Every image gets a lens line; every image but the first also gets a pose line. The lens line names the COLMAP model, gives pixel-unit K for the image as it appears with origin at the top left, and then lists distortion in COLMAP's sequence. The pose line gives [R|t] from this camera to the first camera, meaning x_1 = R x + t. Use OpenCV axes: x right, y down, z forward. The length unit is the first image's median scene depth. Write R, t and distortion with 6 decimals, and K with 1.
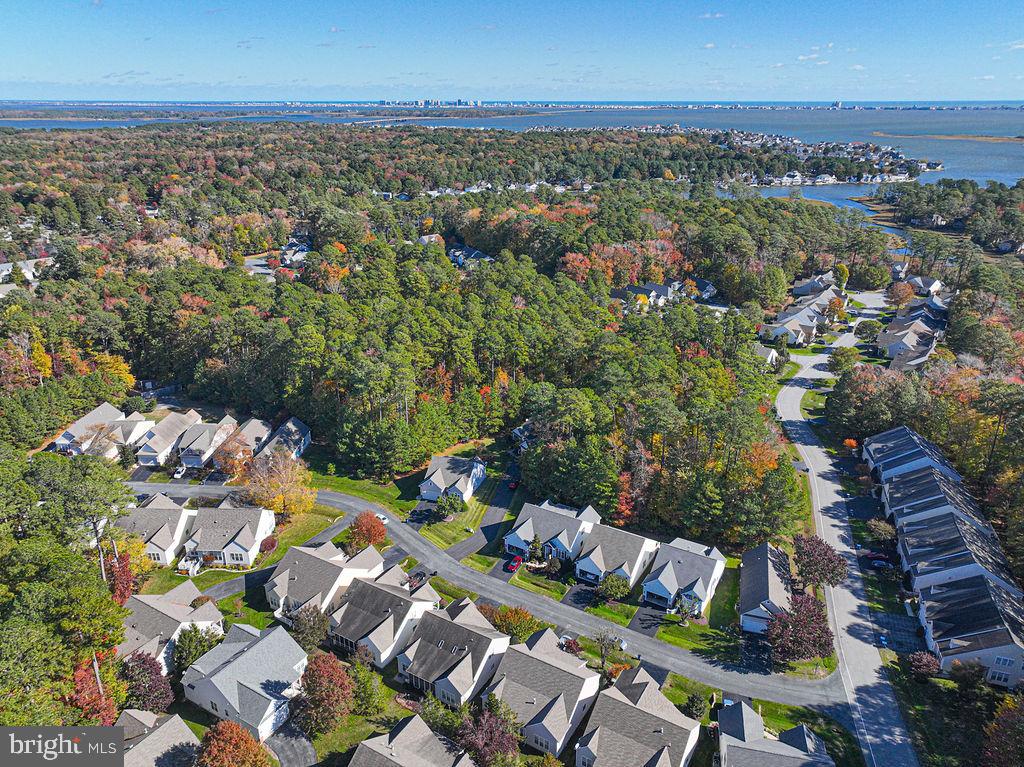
lens RADIAL K [[715.7, 0, 512.0], [0, 715.7, 383.5], [0, 0, 1]] dist [0.006572, 0.001934]
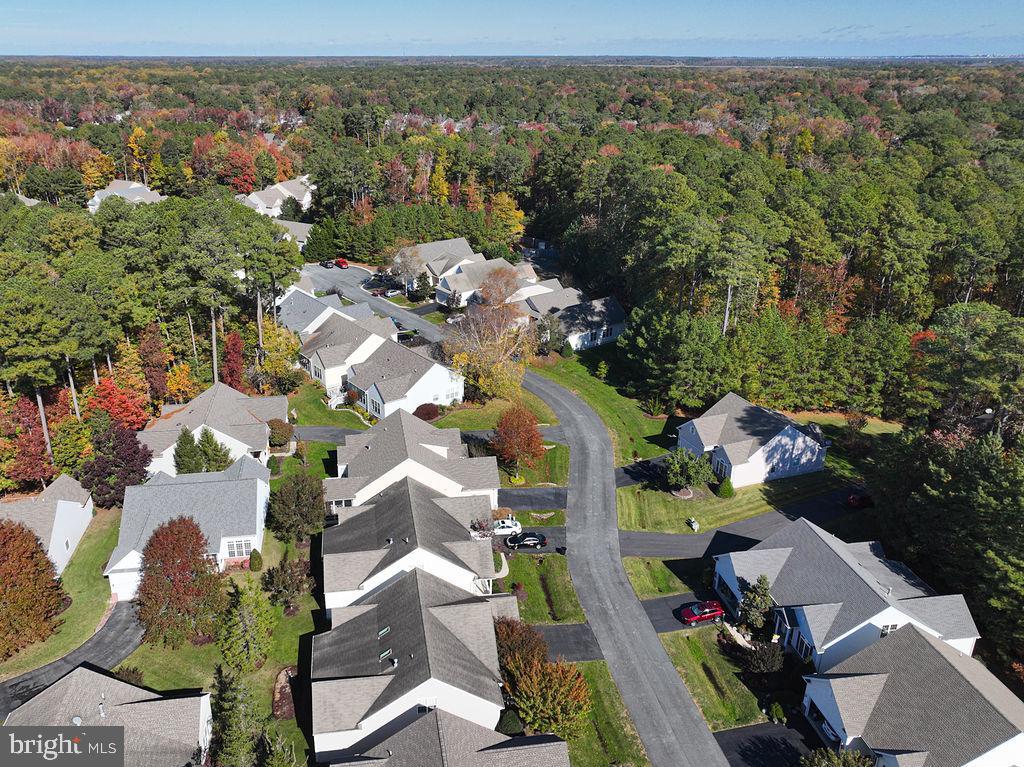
lens RADIAL K [[784.9, 0, 460.6], [0, 784.9, 360.0], [0, 0, 1]] dist [0.001151, 0.002700]
pose [[0.631958, 0.280495, -0.722463, 0.190636], [-0.284563, 0.951075, 0.120338, 0.062368], [0.720870, 0.129537, 0.680857, 0.419181]]
